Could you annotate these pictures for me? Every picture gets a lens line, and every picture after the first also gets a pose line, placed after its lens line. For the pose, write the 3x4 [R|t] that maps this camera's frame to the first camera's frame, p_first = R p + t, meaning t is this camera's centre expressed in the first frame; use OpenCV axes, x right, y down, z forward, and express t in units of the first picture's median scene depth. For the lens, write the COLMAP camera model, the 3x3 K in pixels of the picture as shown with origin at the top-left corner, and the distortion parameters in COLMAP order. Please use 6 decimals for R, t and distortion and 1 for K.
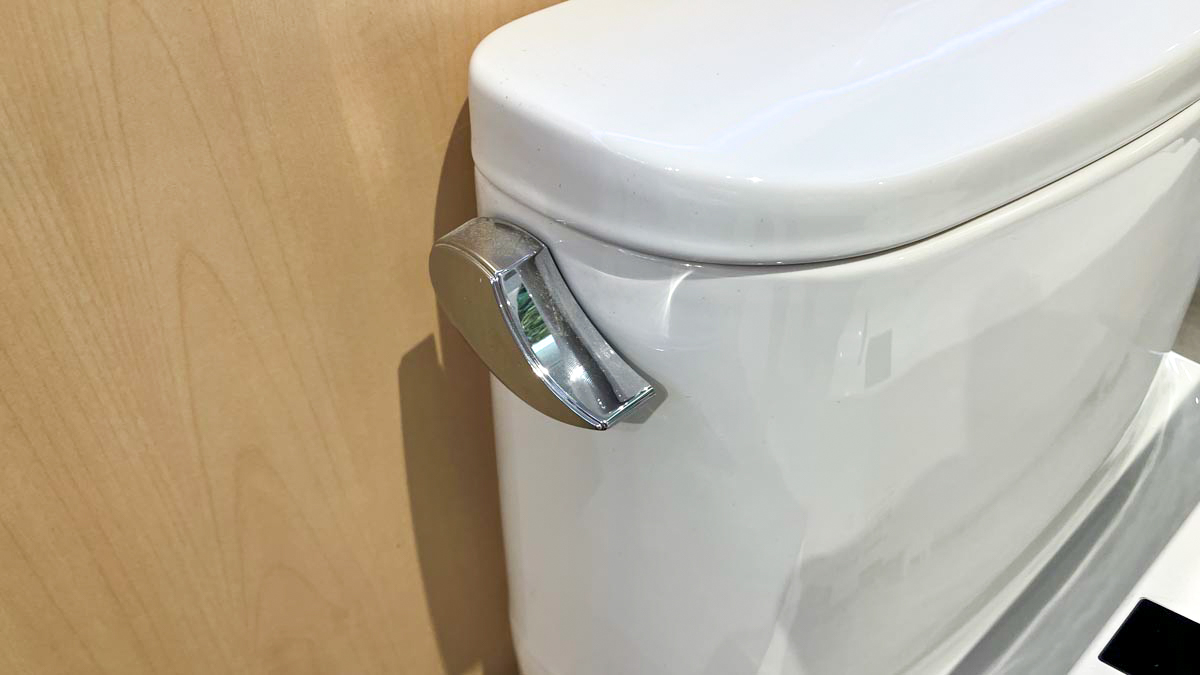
lens RADIAL K [[981.5, 0, 598.2], [0, 981.5, 341.2], [0, 0, 1]] dist [0.011533, -0.004465]
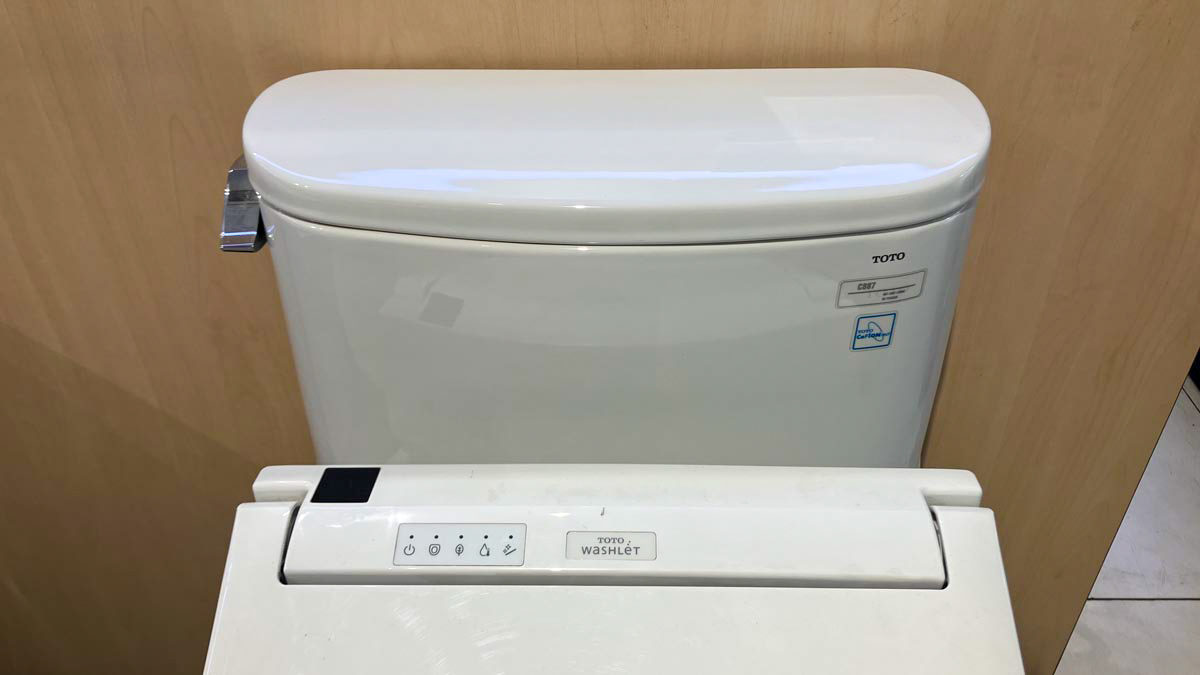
lens RADIAL K [[981.5, 0, 606.8], [0, 981.5, 345.2], [0, 0, 1]] dist [0.011533, -0.004465]
pose [[0.704646, 0.445188, -0.552523, 1.798249], [-0.445057, 0.883768, 0.144492, -0.398969], [0.552628, 0.144088, 0.820878, -0.270101]]
